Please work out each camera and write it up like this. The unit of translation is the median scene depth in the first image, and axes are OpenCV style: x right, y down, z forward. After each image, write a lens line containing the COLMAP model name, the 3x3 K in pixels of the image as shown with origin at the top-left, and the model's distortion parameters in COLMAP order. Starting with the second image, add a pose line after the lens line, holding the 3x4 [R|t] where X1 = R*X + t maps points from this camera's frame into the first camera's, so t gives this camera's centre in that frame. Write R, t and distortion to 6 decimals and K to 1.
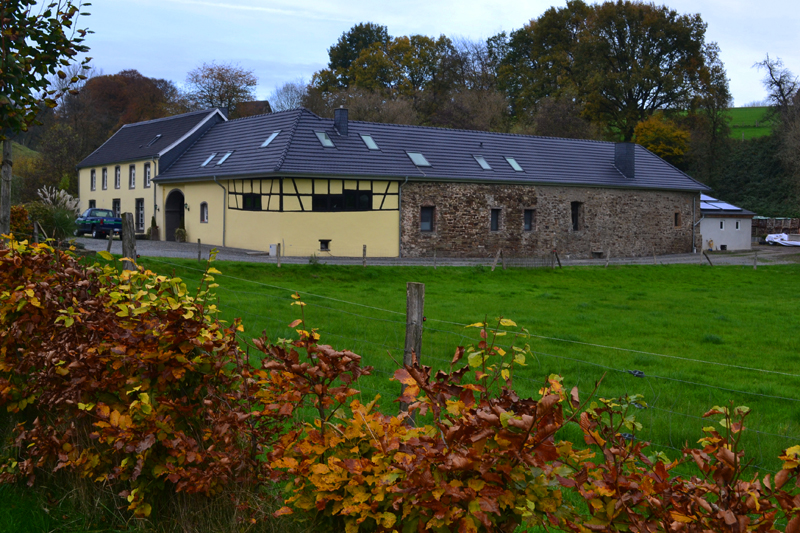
lens RADIAL K [[918.5, 0, 399.1], [0, 918.5, 264.6], [0, 0, 1]] dist [-0.079781, 0.000000]
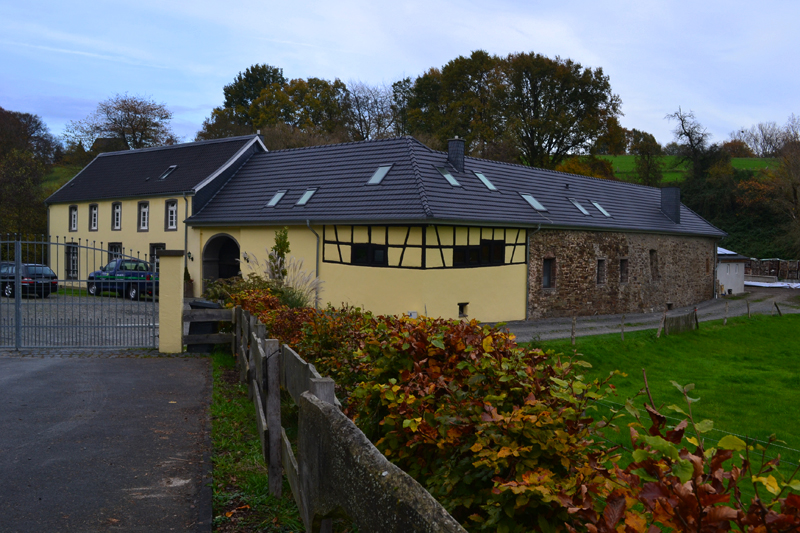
lens RADIAL K [[789.6, 0, 401.2], [0, 789.6, 266.4], [0, 0, 1]] dist [-0.075801, 0.000000]
pose [[0.974148, -0.001819, 0.225903, -0.242391], [0.007297, 0.999699, -0.023418, -0.036053], [-0.225792, 0.024461, 0.973868, 0.289821]]
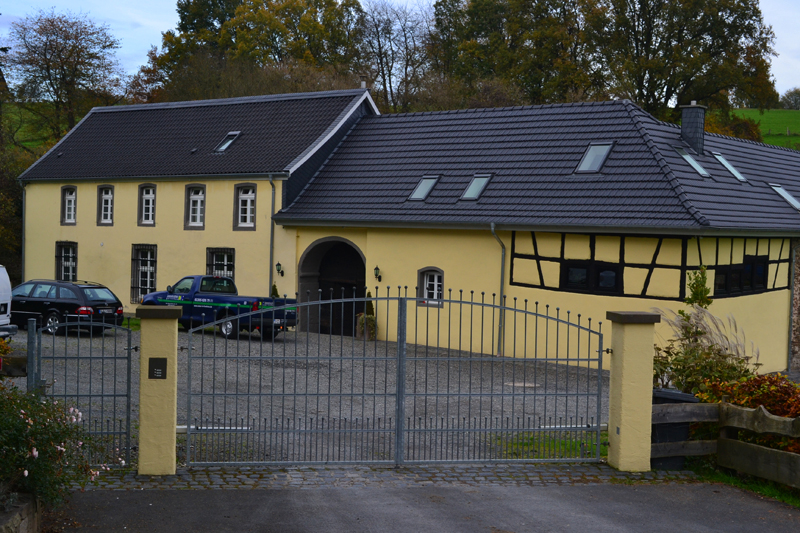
lens RADIAL K [[1131.0, 0, 399.8], [0, 1131.0, 266.4], [0, 0, 1]] dist [-0.032357, 0.000000]
pose [[0.969144, 0.009470, 0.246312, -0.363963], [-0.005662, 0.999853, -0.016162, -0.053616], [-0.246429, 0.014269, 0.969056, 0.334170]]
